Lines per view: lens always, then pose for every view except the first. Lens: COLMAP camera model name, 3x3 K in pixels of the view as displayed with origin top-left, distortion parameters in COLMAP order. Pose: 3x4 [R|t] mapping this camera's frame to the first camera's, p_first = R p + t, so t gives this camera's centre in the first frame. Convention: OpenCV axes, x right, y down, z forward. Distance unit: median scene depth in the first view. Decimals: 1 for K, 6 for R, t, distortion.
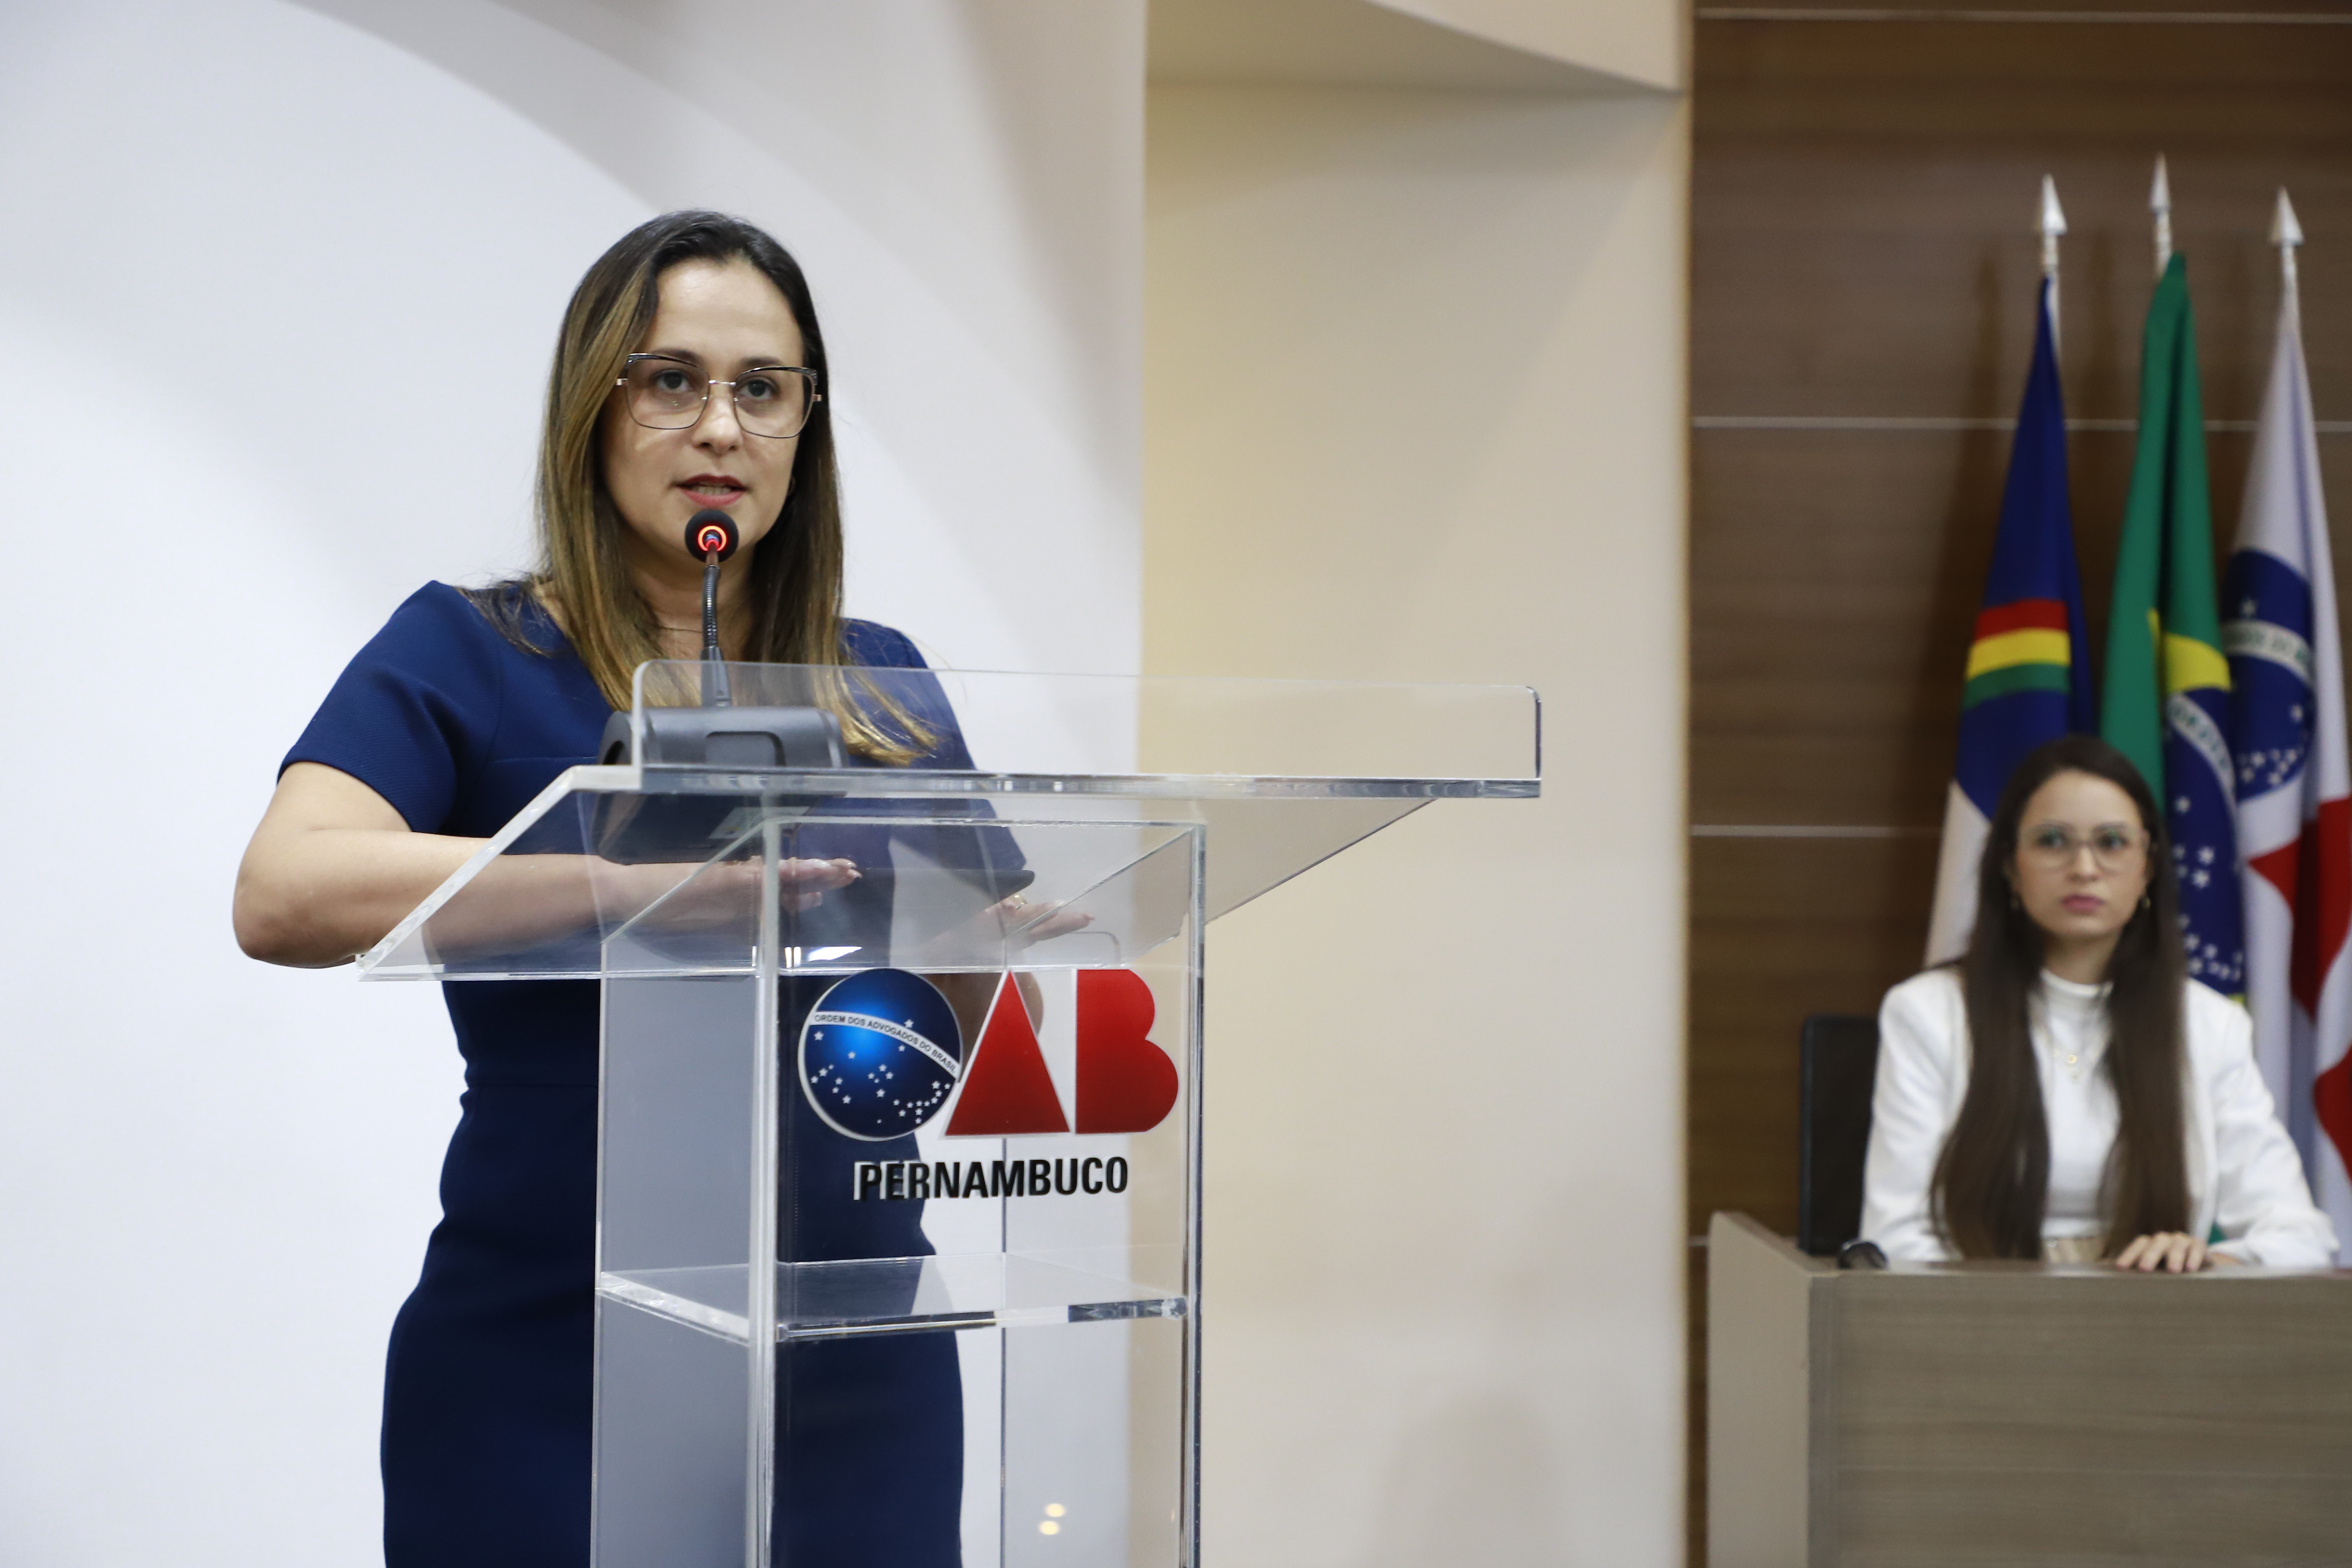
lens RADIAL K [[3659.2, 0, 1104.4], [0, 3659.2, 815.0], [0, 0, 1]] dist [0.018688, 0.000000]
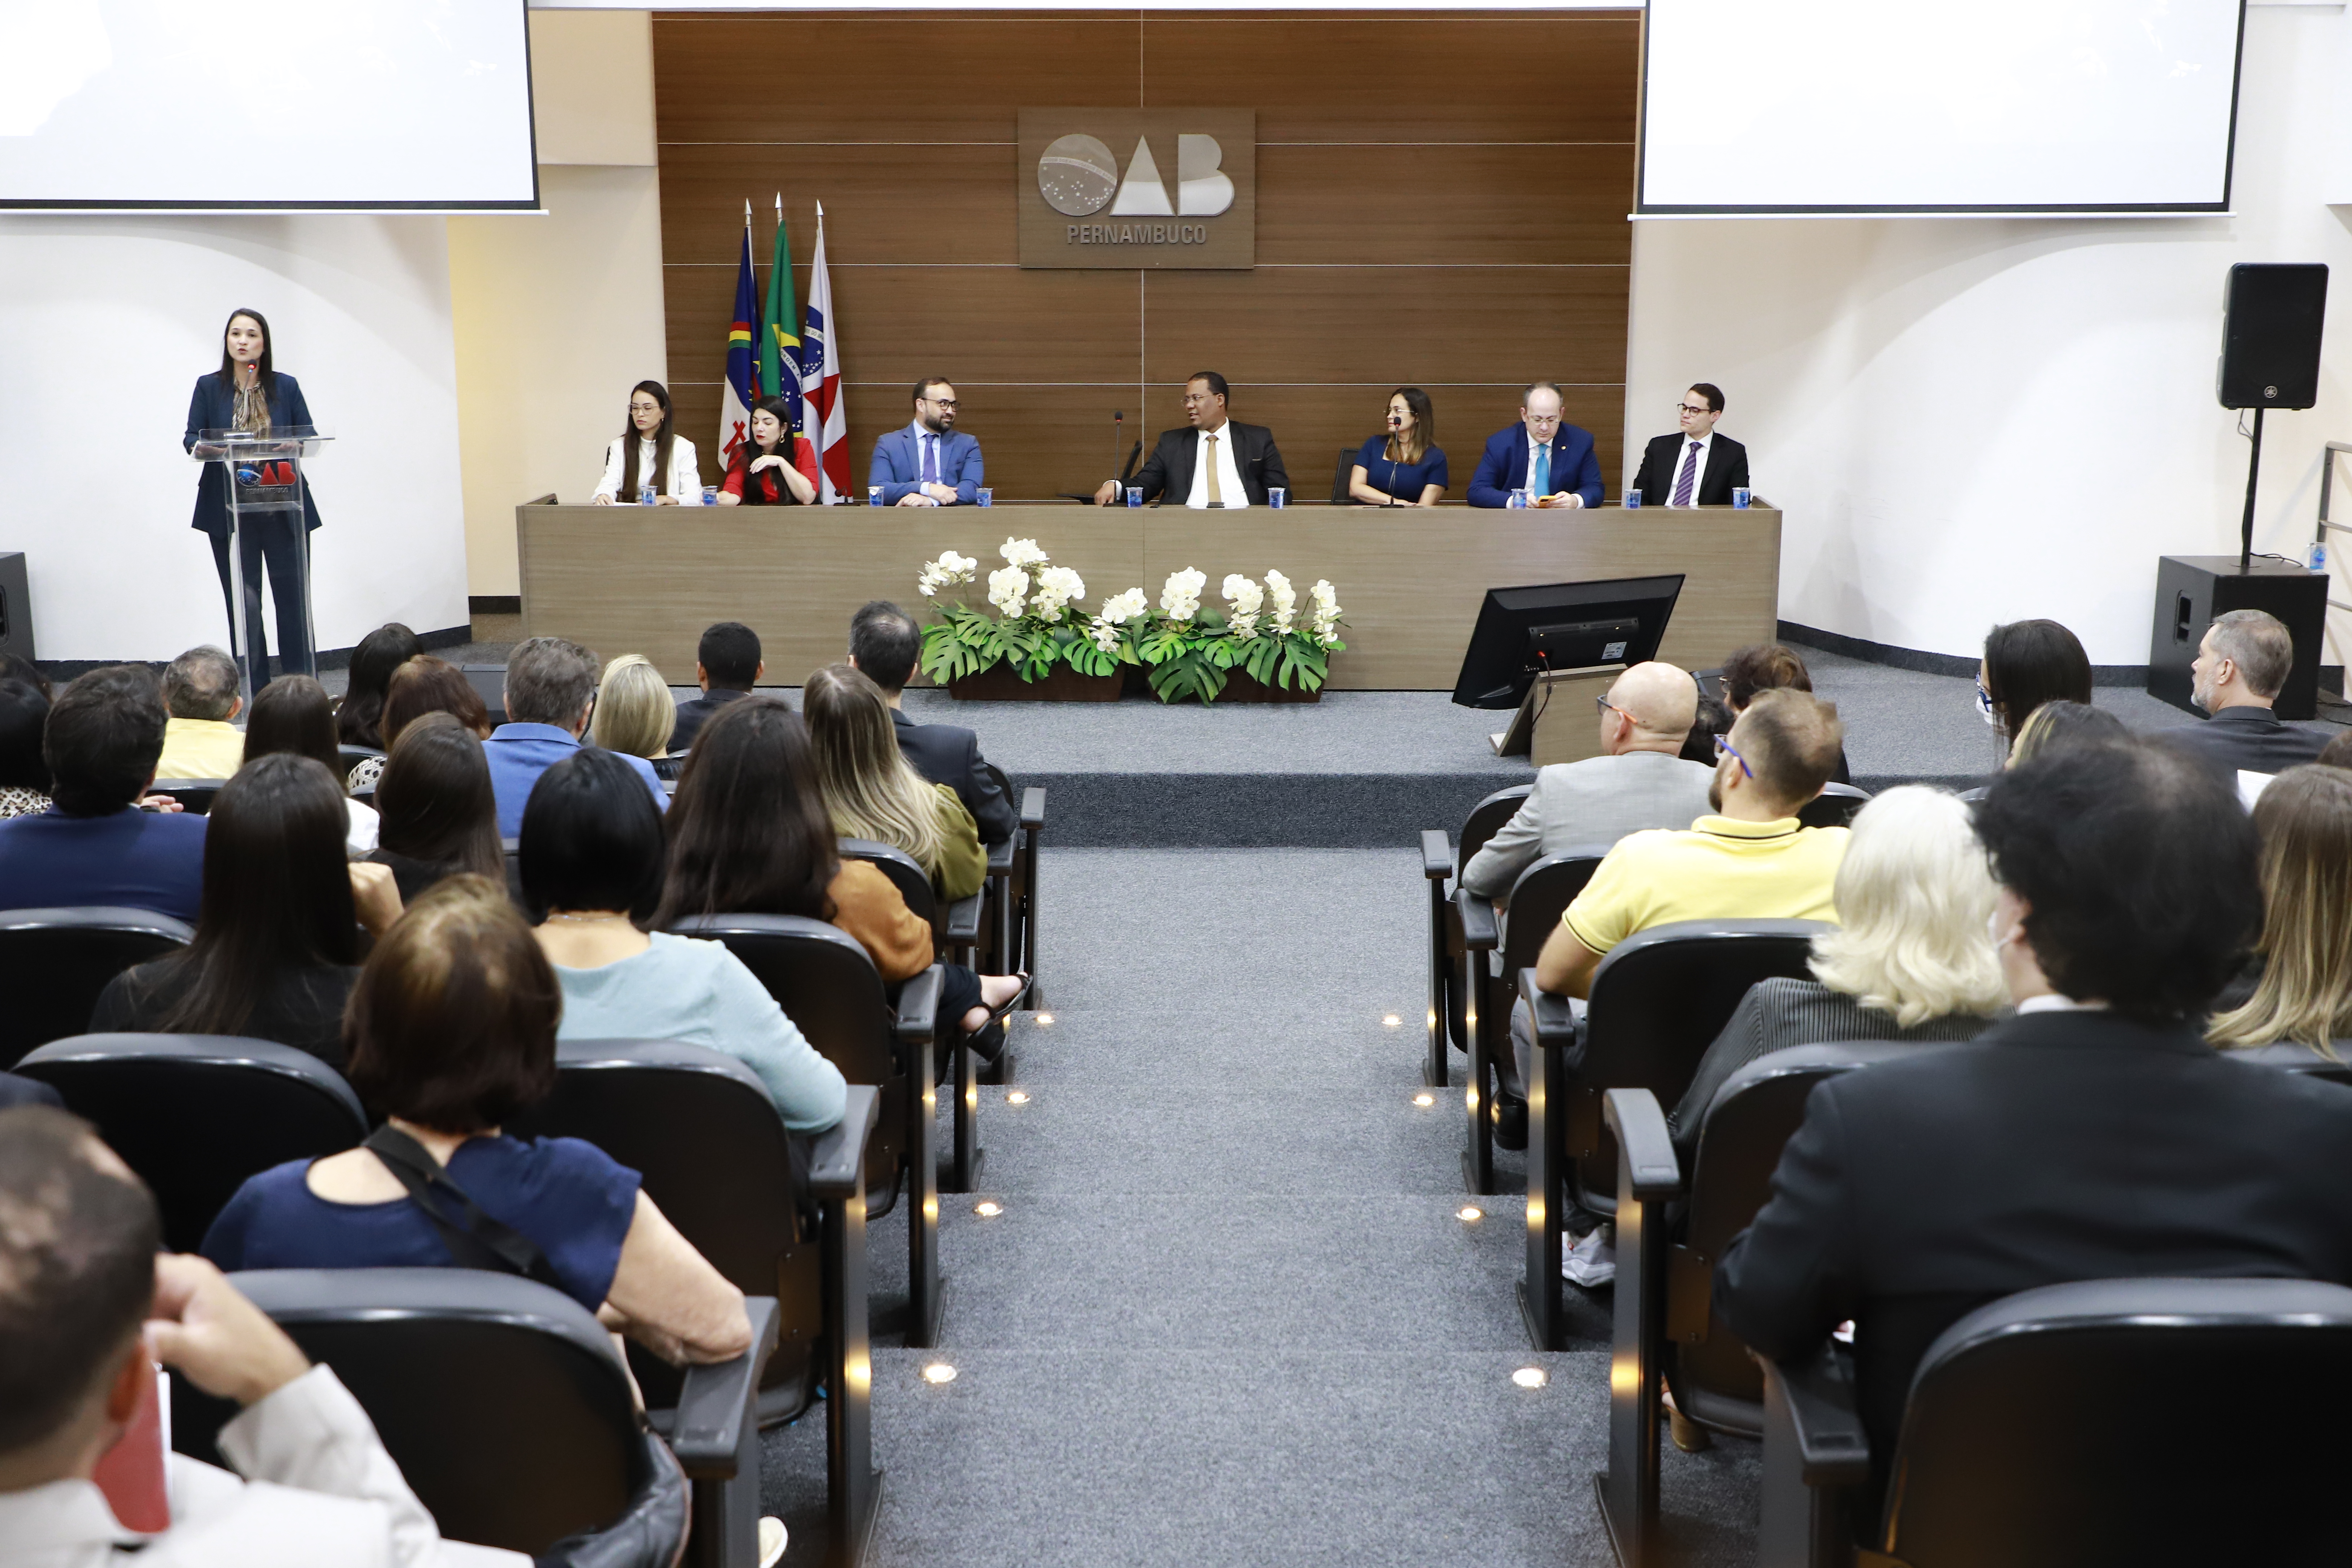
lens RADIAL K [[2681.2, 0, 1168.5], [0, 2681.2, 767.8], [0, 0, 1]] dist [0.153045, 0.000000]
pose [[0.998638, -0.007948, -0.051559, 0.809457], [0.017799, 0.980931, 0.193538, -0.135789], [0.049038, -0.194193, 0.979737, -1.677599]]
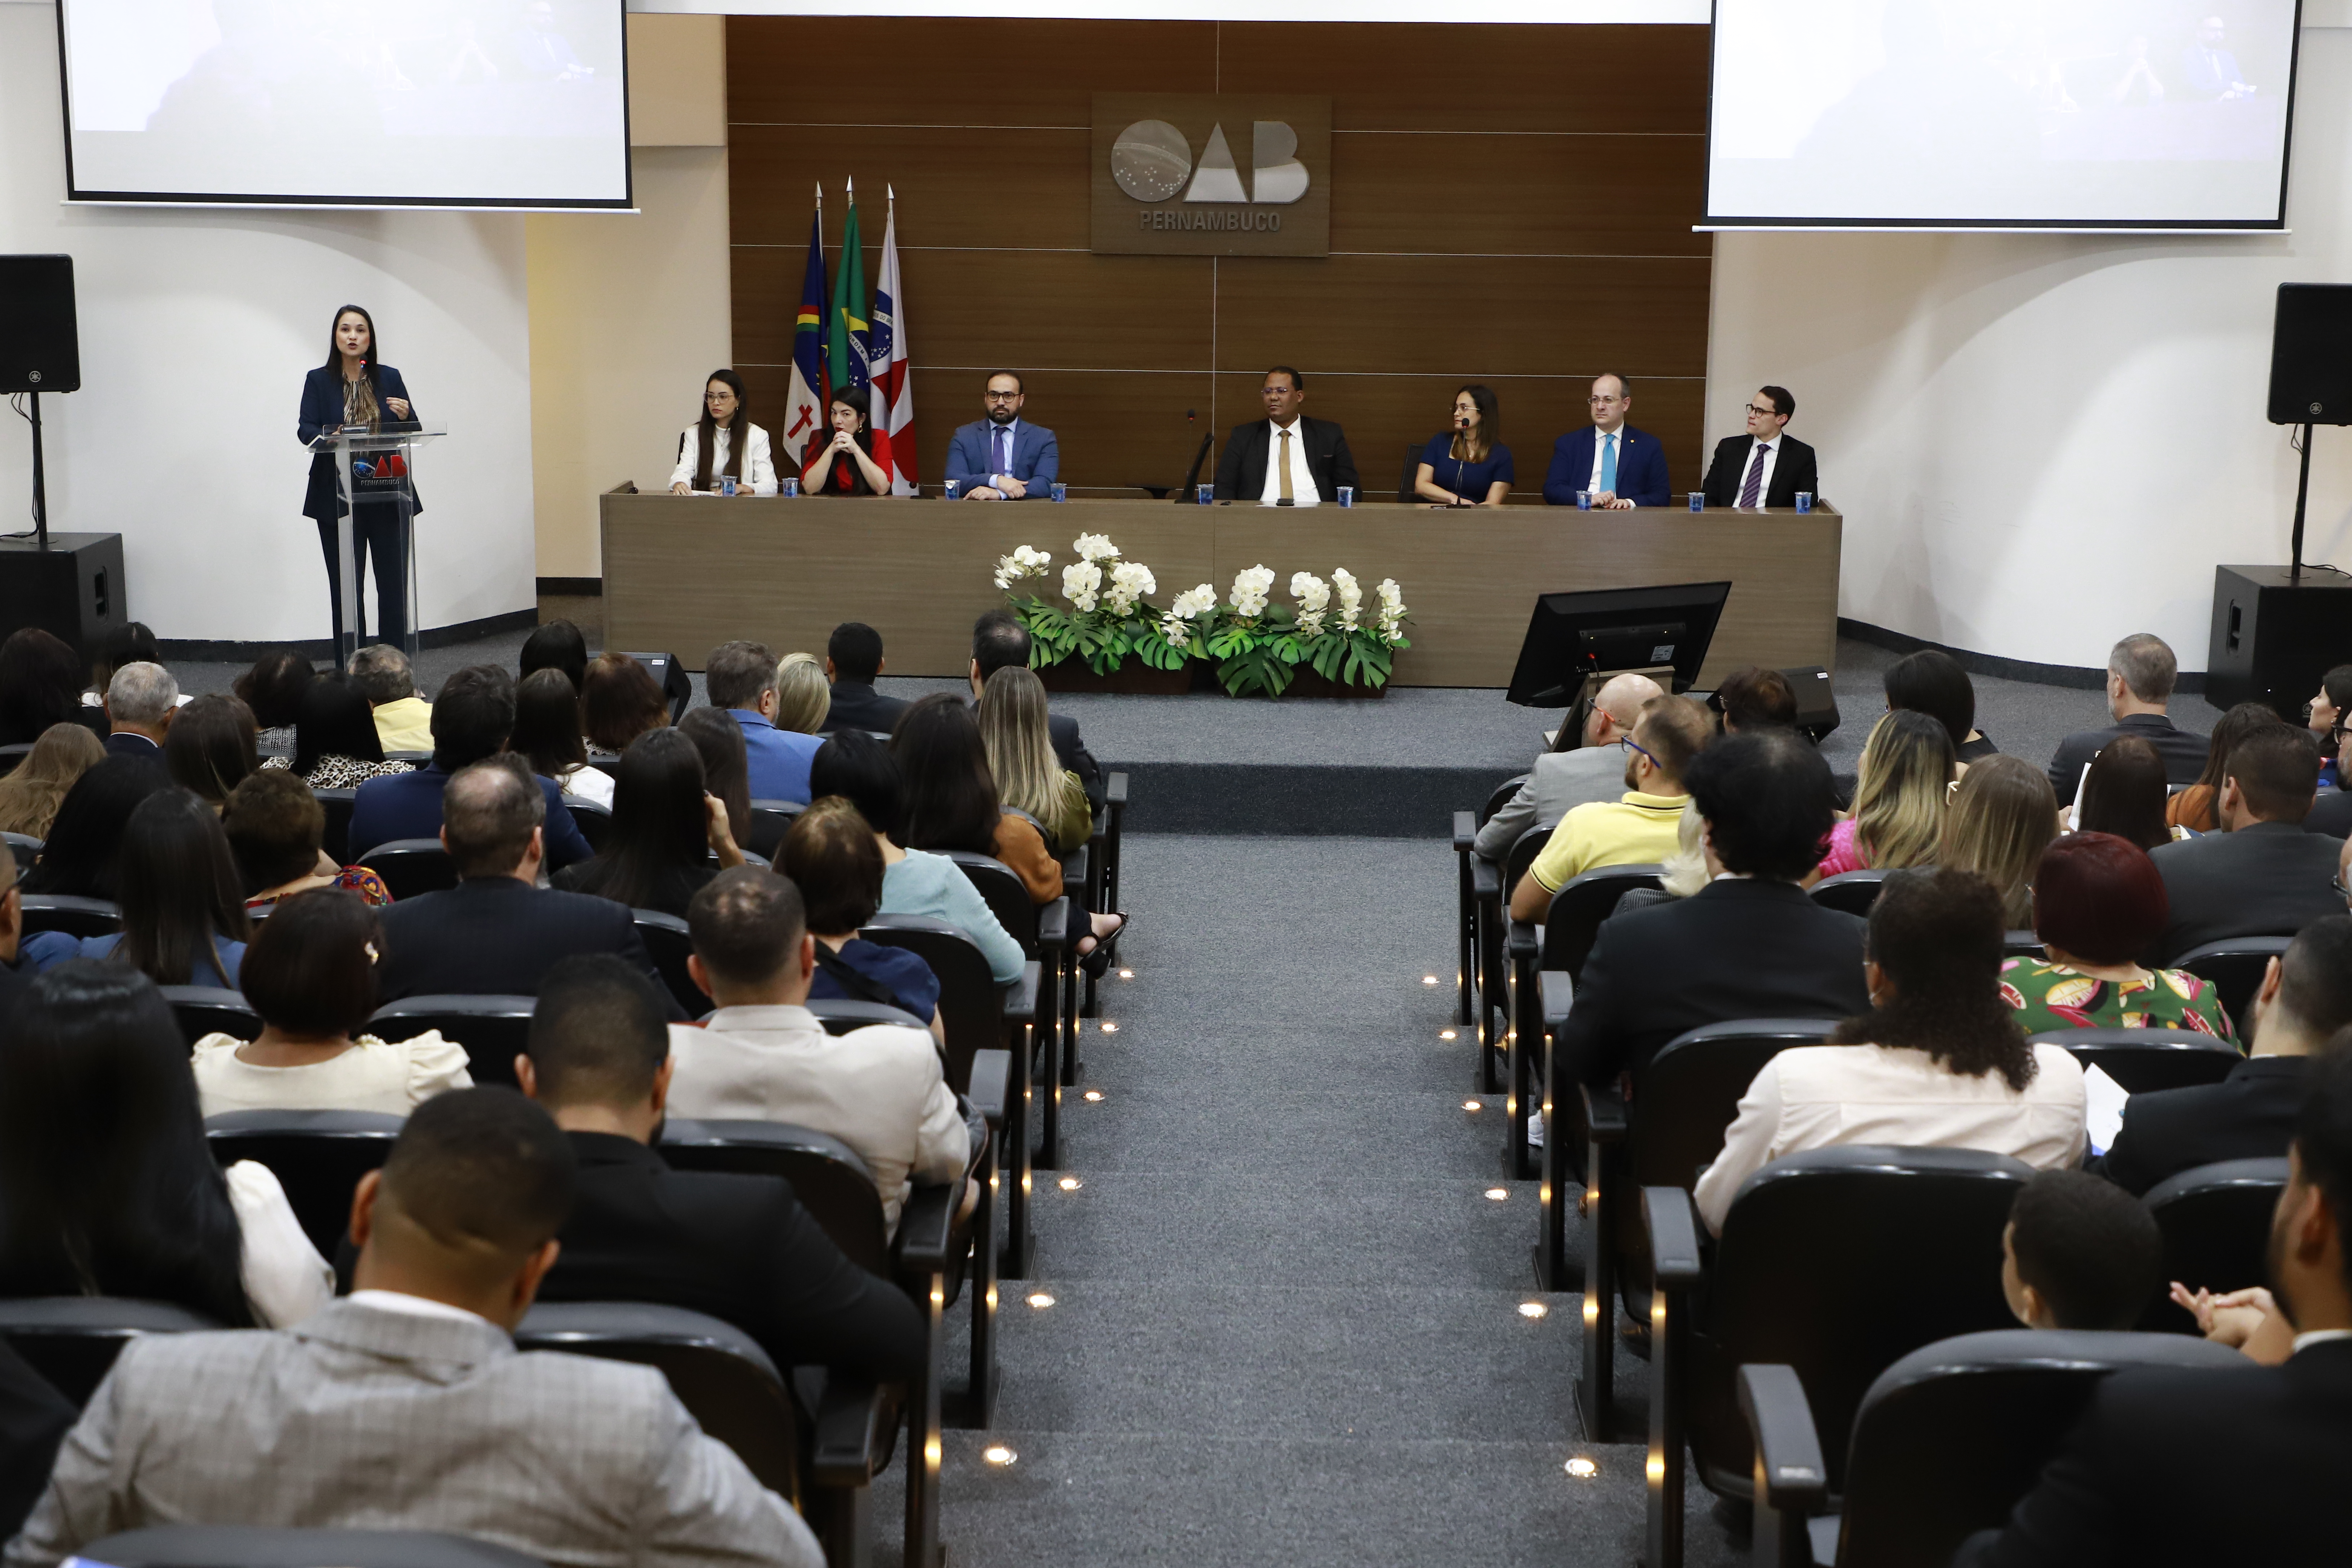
lens RADIAL K [[3446.3, 0, 1183.0], [0, 3446.3, 788.6], [0, 0, 1]] dist [0.173929, 0.000000]
pose [[0.997903, 0.006598, -0.064384, 0.839889], [0.006282, 0.980217, 0.197827, -0.263768], [0.064416, -0.197817, 0.978120, -2.385800]]
